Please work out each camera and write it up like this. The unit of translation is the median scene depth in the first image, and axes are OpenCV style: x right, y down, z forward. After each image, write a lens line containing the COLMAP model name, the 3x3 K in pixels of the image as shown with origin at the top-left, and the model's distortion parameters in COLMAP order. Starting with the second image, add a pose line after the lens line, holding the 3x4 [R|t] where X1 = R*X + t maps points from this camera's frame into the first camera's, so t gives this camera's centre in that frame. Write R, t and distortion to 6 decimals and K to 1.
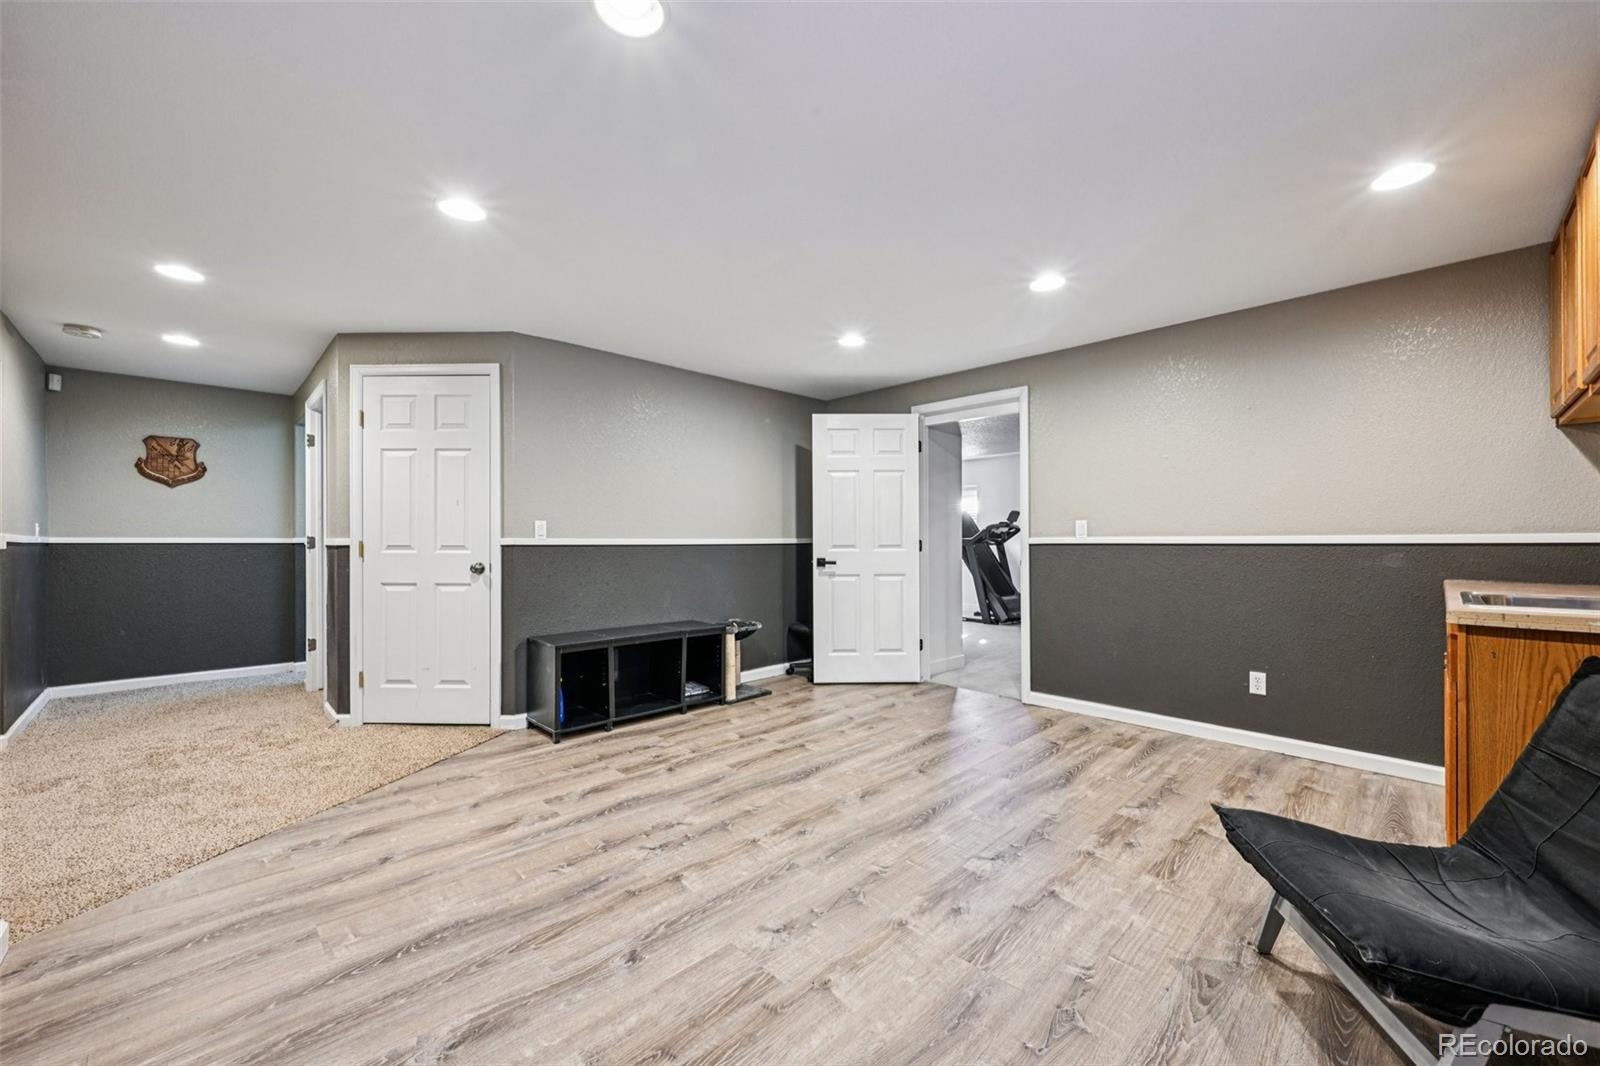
lens RADIAL K [[624.5, 0, 803.1], [0, 624.5, 533.0], [0, 0, 1]] dist [-0.000925, 0.000094]
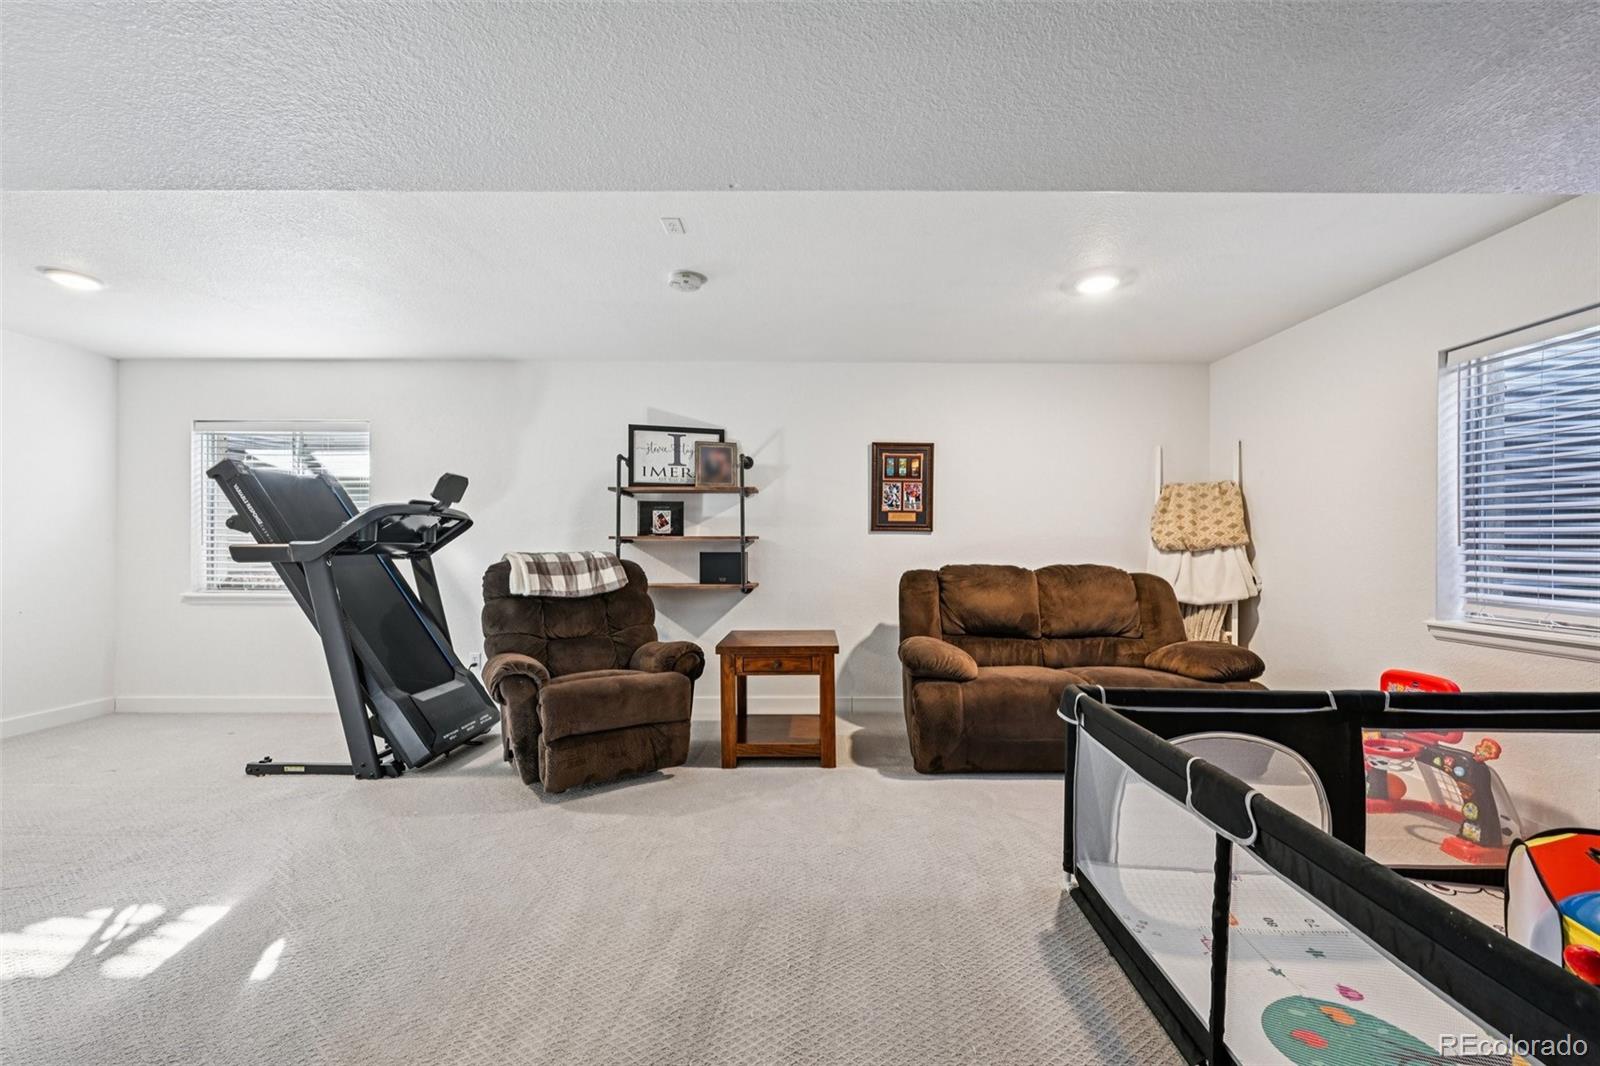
lens RADIAL K [[624.5, 0, 796.8], [0, 624.5, 547.0], [0, 0, 1]] dist [-0.000925, 0.000094]
pose [[0.712737, -0.002802, 0.701425, 0.208448], [0.000518, 0.999994, 0.003468, 0.010424], [-0.701431, -0.002109, 0.712735, 0.542646]]
